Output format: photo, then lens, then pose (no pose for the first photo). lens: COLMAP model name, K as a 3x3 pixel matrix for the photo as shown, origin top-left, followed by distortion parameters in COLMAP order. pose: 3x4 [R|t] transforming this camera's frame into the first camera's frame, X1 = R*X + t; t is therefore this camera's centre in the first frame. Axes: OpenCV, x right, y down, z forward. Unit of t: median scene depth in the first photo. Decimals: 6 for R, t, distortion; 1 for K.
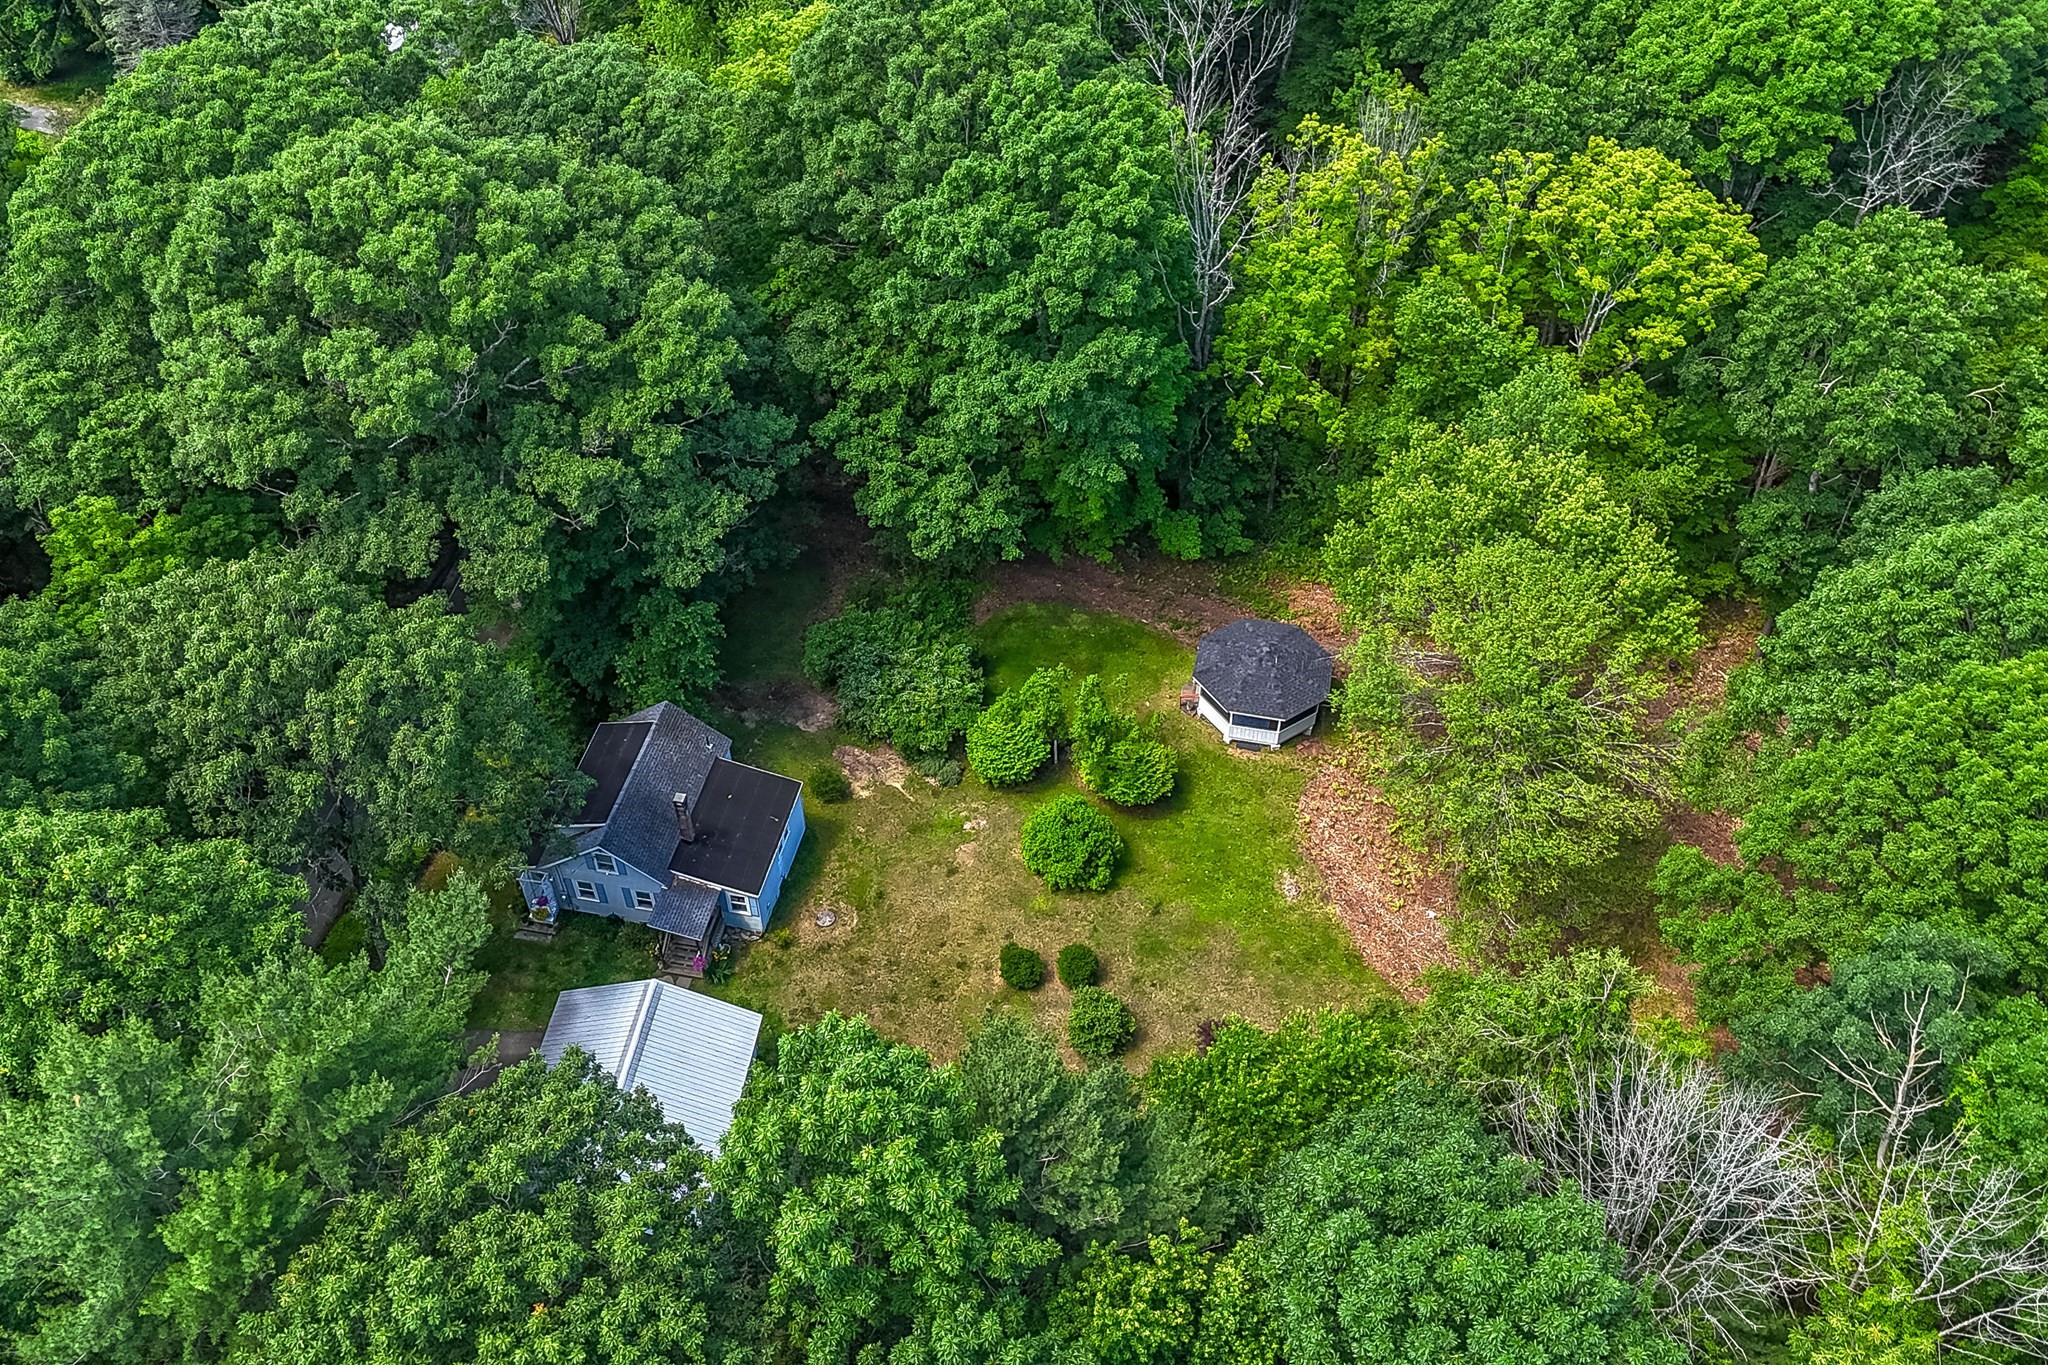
lens RADIAL K [[1701.7, 0, 986.8], [0, 1701.7, 676.8], [0, 0, 1]] dist [0.022946, 0.005416]
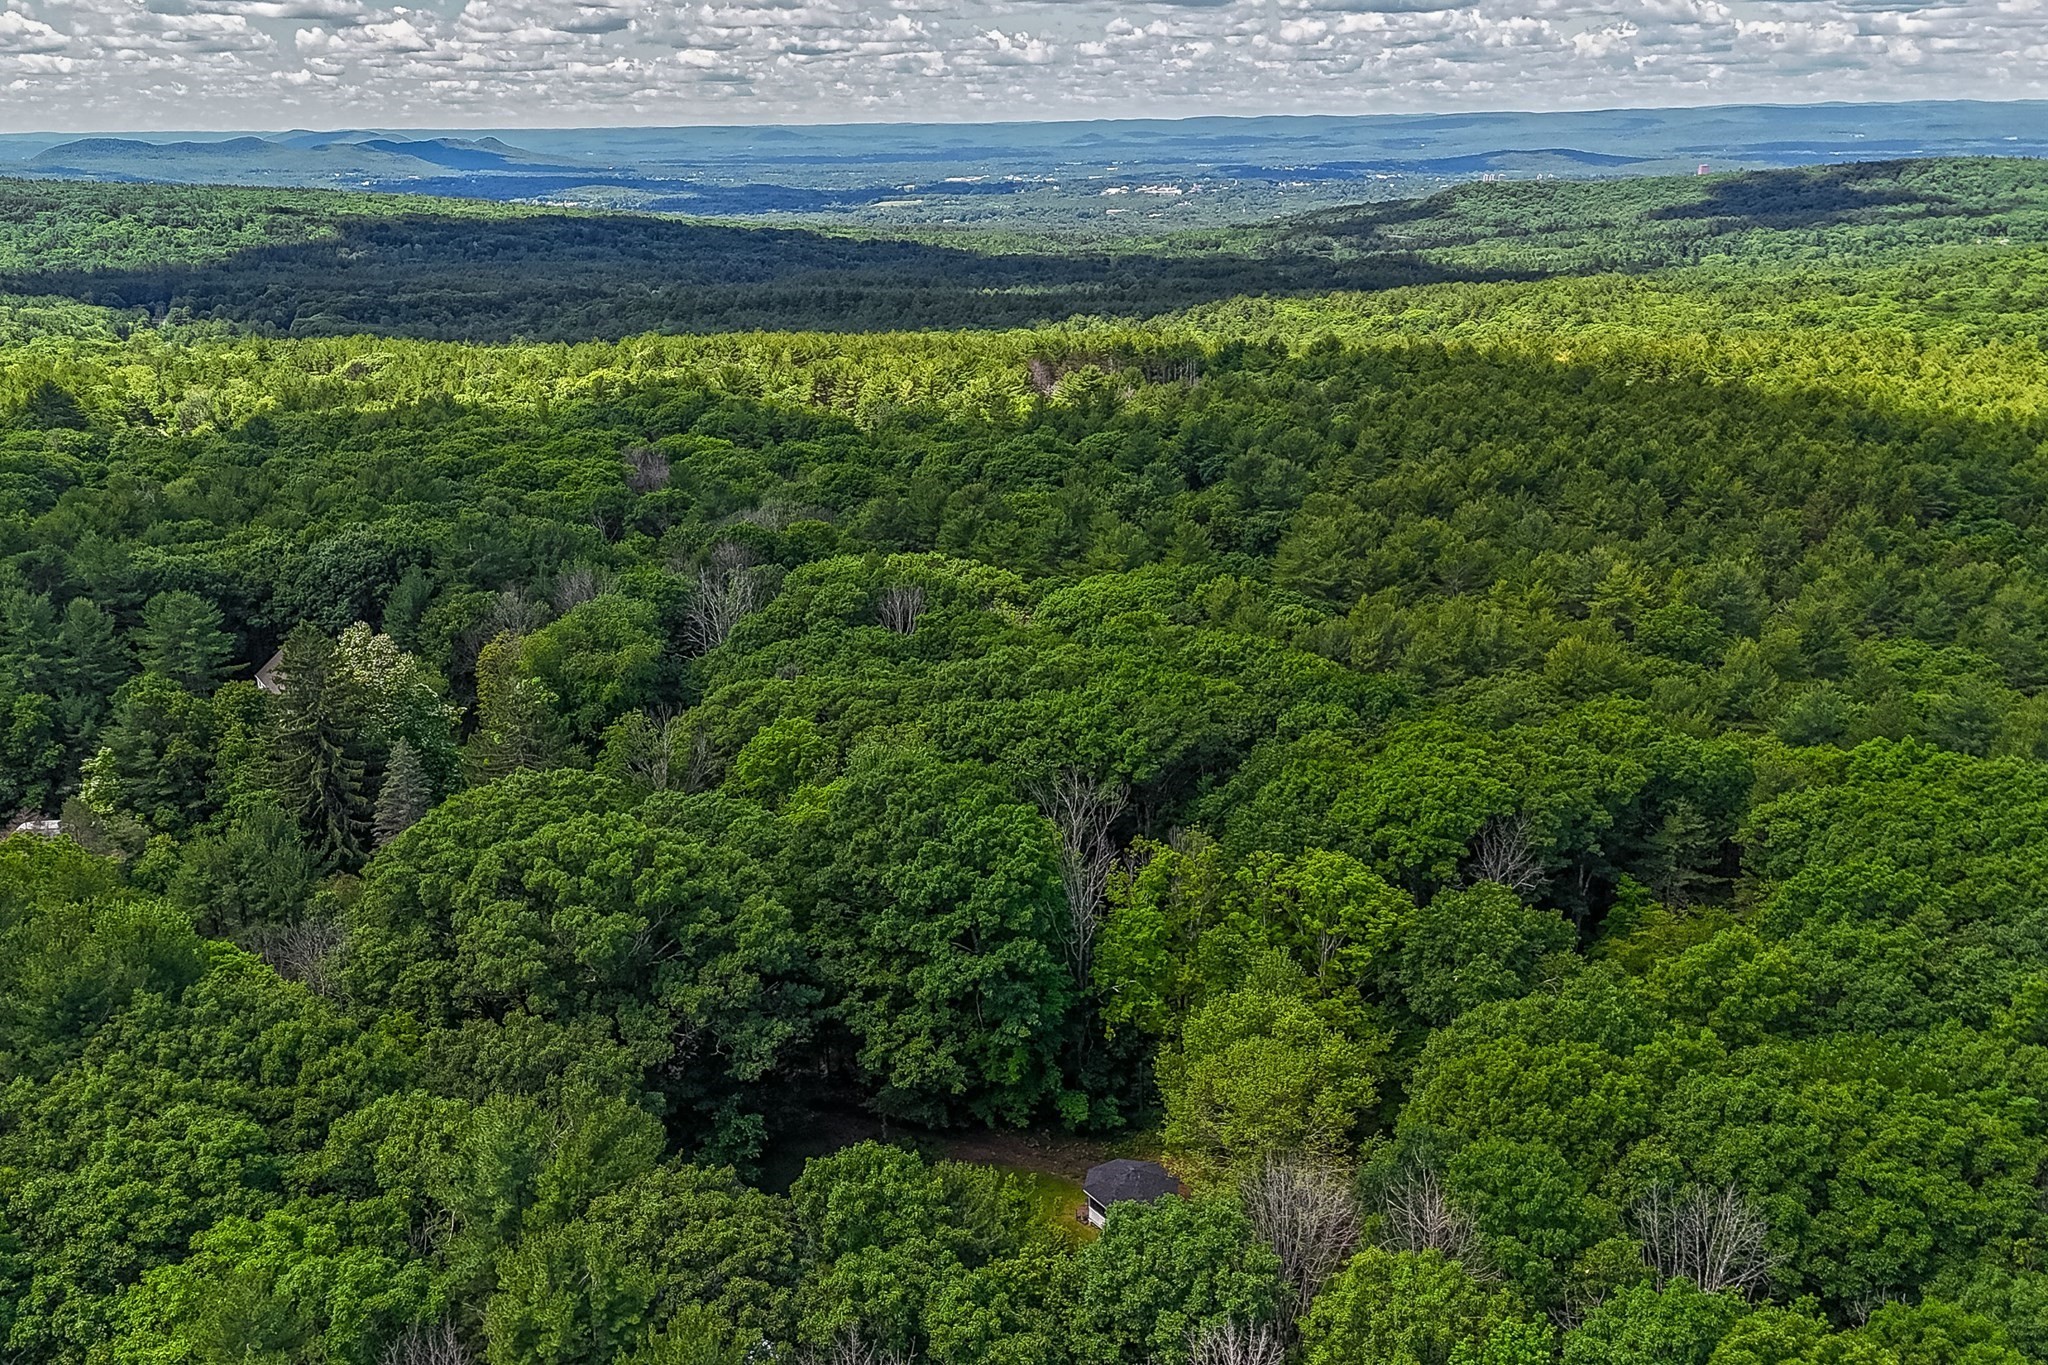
lens RADIAL K [[1701.7, 0, 986.8], [0, 1701.7, 676.8], [0, 0, 1]] dist [0.022946, 0.005416]
pose [[0.999822, 0.006025, 0.017899, 0.011588], [0.004134, 0.854947, -0.518699, 0.430719], [-0.018428, 0.518680, 0.854770, -0.534297]]
